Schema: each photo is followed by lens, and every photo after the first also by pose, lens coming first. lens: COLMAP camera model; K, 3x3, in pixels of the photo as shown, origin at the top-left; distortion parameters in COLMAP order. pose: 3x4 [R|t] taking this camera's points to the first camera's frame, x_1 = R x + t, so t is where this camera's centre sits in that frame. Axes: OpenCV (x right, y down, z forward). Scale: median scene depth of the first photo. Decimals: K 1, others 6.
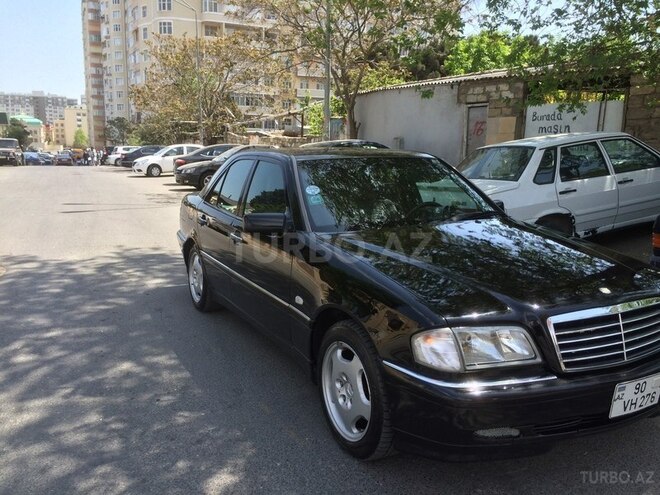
lens RADIAL K [[565.6, 0, 330.0], [0, 565.6, 247.5], [0, 0, 1]] dist [0.081791, -0.110827]
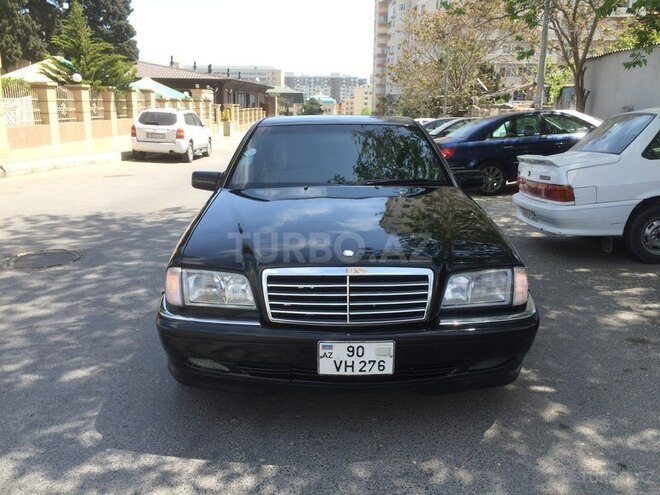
lens RADIAL K [[565.6, 0, 330.0], [0, 565.6, 247.5], [0, 0, 1]] dist [0.081791, -0.110827]
pose [[0.893198, 0.093164, -0.439907, 0.770426], [-0.074579, 0.995445, 0.059389, 0.007338], [0.443436, -0.020238, 0.896078, 0.082562]]
